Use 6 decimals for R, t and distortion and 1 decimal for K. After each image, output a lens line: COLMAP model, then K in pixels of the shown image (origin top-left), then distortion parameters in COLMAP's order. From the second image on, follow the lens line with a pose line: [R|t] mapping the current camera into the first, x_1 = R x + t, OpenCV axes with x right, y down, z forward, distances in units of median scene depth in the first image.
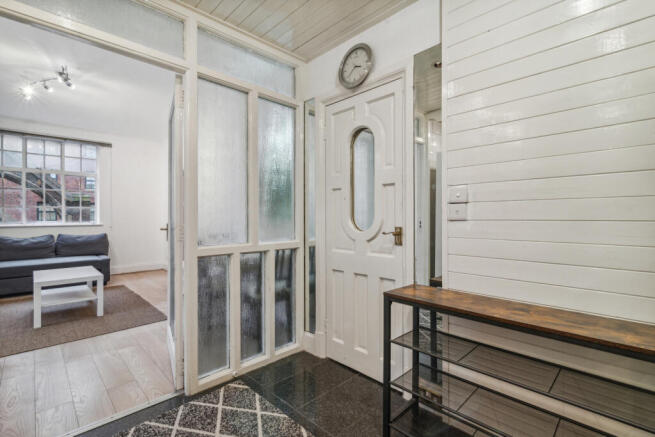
lens RADIAL K [[302.8, 0, 327.0], [0, 302.8, 217.0], [0, 0, 1]] dist [-0.002681, -0.000306]
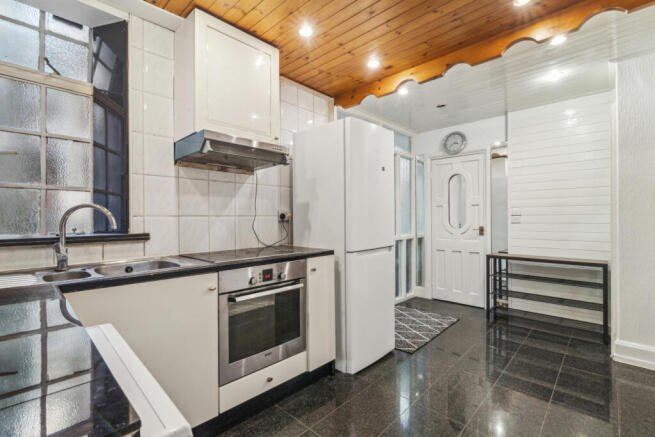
lens RADIAL K [[302.8, 0, 322.3], [0, 302.8, 219.4], [0, 0, 1]] dist [-0.002681, -0.000306]
pose [[0.999770, -0.003699, 0.021111, -0.595563], [0.003654, 0.999991, 0.002198, -0.015345], [-0.021119, -0.002121, 0.999775, -0.684633]]
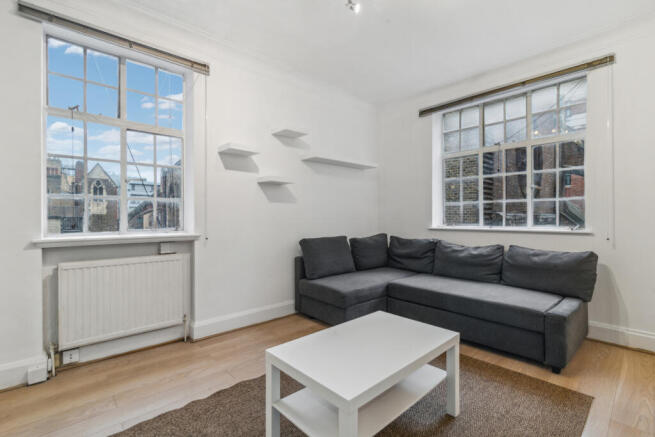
lens RADIAL K [[302.8, 0, 322.4], [0, 302.8, 218.5], [0, 0, 1]] dist [-0.002681, -0.000306]
pose [[-0.022437, -0.005858, -0.999731, -0.485689], [-0.004273, 0.999974, -0.005764, 0.016618], [0.999739, 0.004143, -0.022461, 1.096303]]
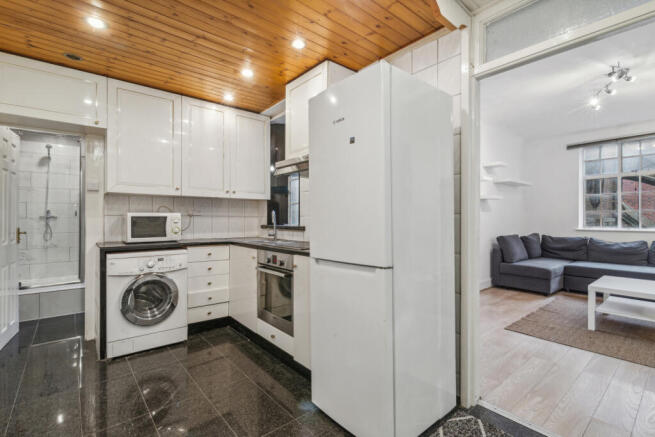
lens RADIAL K [[302.8, 0, 326.3], [0, 302.8, 218.1], [0, 0, 1]] dist [-0.002681, -0.000306]
pose [[-0.096441, -0.002512, -0.995336, 0.167180], [-0.001078, 0.999996, -0.002419, -0.013963], [0.995338, 0.000839, -0.096444, 0.202303]]
